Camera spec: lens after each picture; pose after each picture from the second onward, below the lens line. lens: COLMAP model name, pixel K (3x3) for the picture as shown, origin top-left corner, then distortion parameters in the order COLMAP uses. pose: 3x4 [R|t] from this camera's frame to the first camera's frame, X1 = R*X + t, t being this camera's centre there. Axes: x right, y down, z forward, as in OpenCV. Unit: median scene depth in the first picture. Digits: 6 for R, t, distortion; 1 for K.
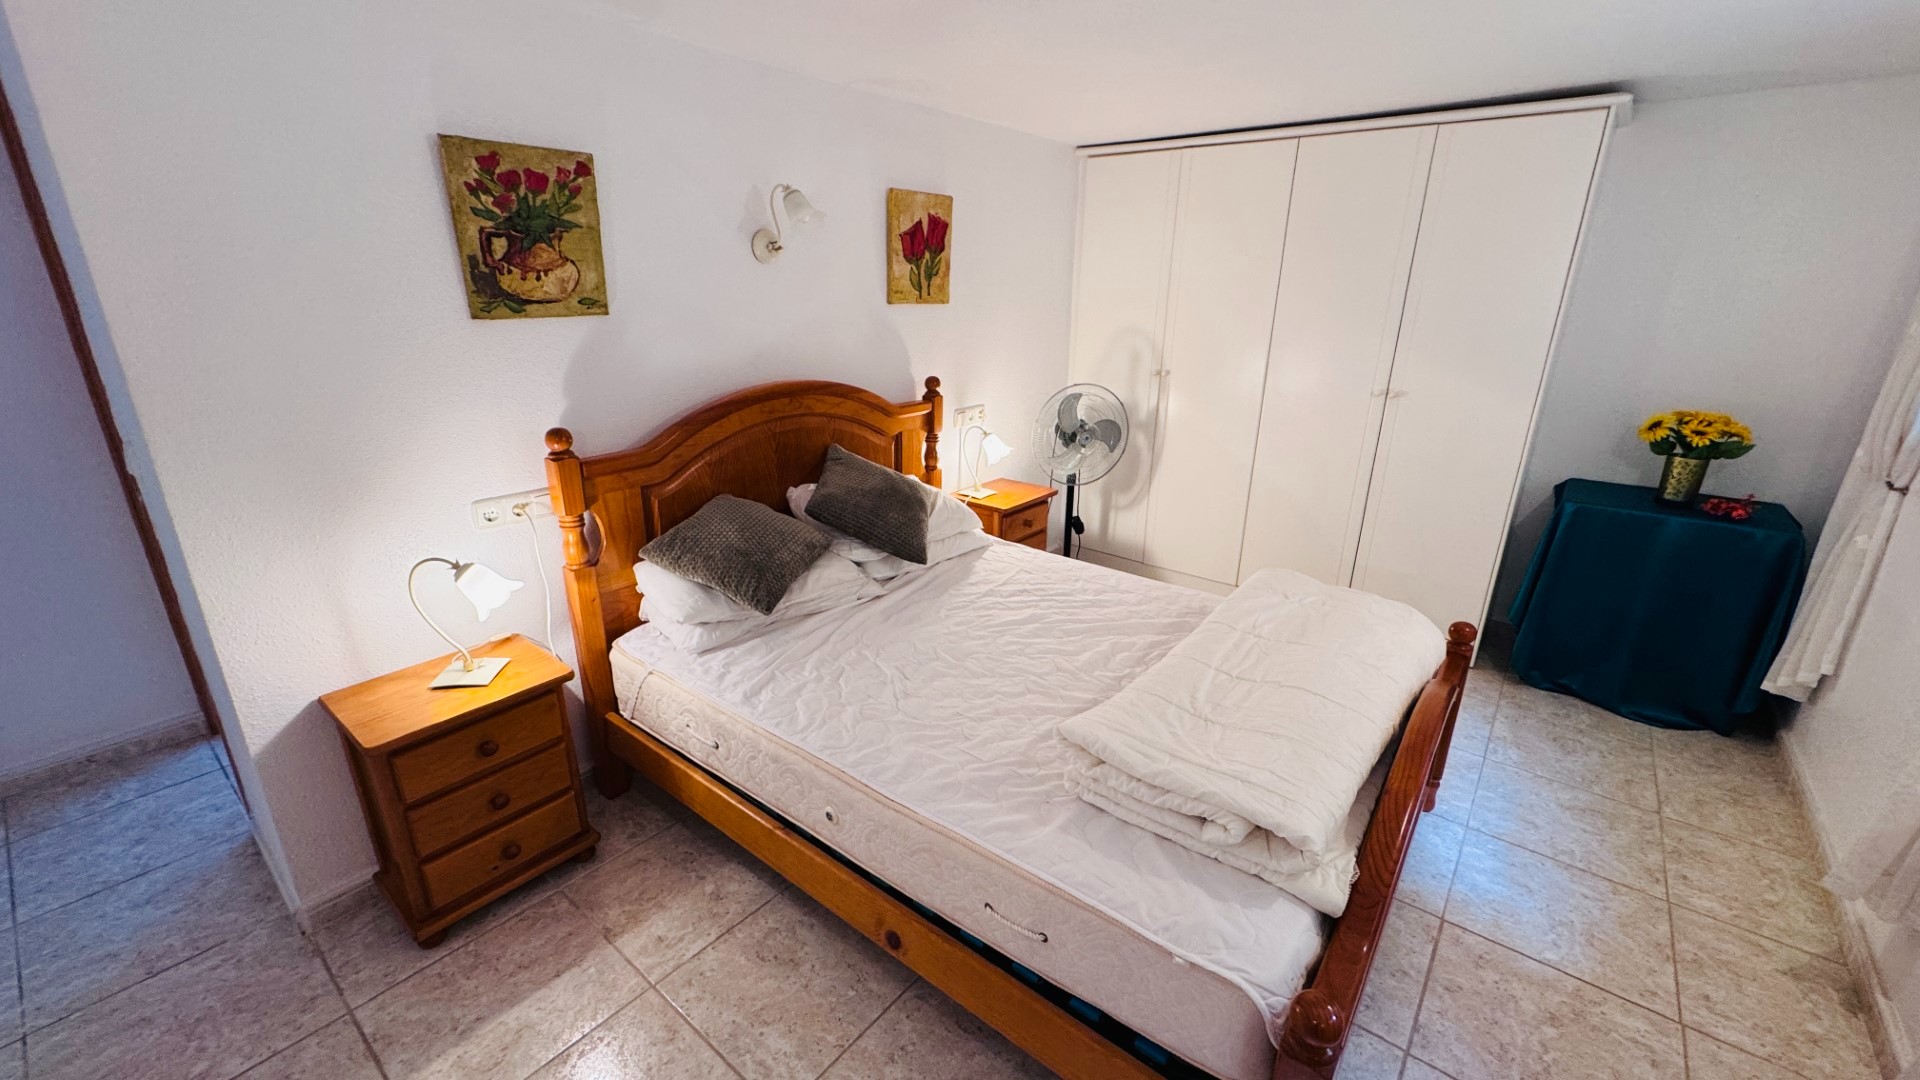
lens RADIAL K [[775.8, 0, 958.6], [0, 775.8, 541.4], [0, 0, 1]] dist [-0.000424, 0.000658]
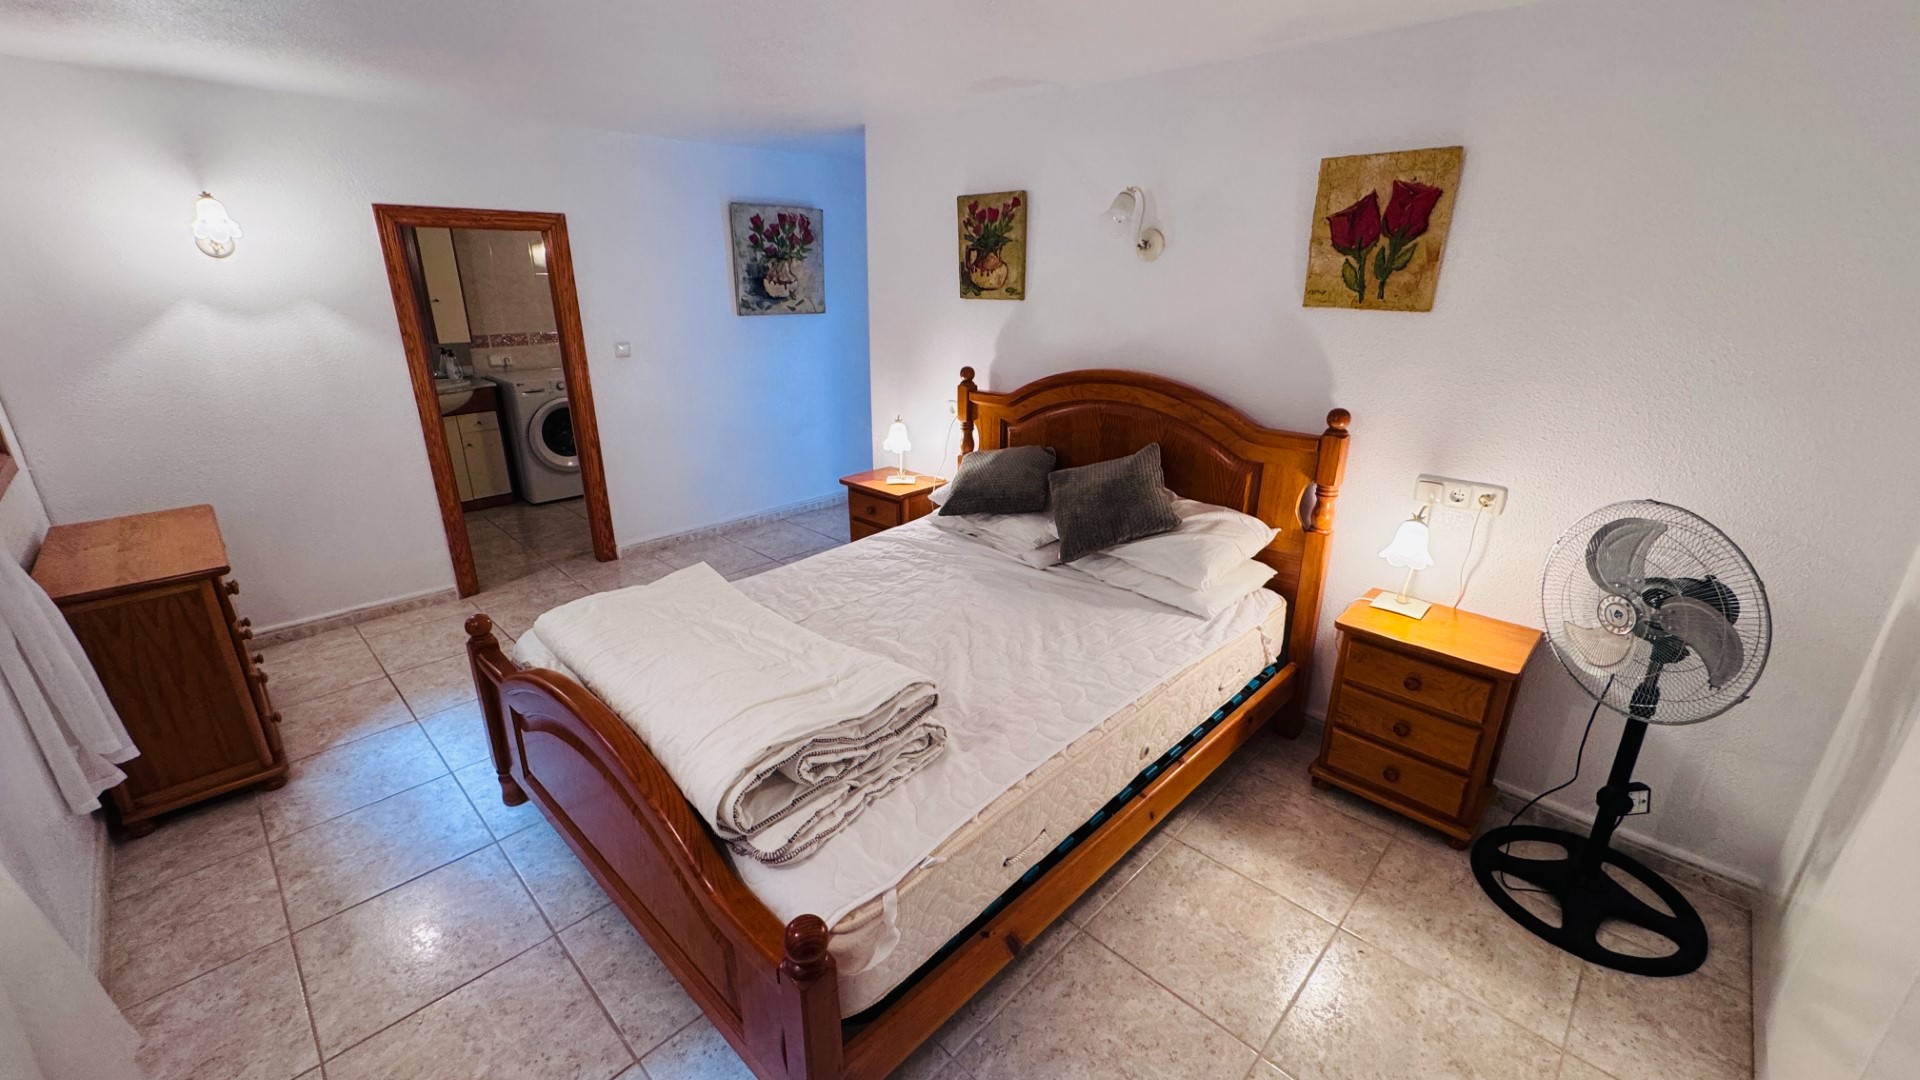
lens RADIAL K [[775.8, 0, 957.9], [0, 775.8, 542.7], [0, 0, 1]] dist [-0.000424, 0.000658]
pose [[-0.103046, 0.321296, -0.941355, 1.098169], [-0.321071, 0.884990, 0.337204, -0.348764], [0.941432, 0.336990, 0.011964, 1.045845]]
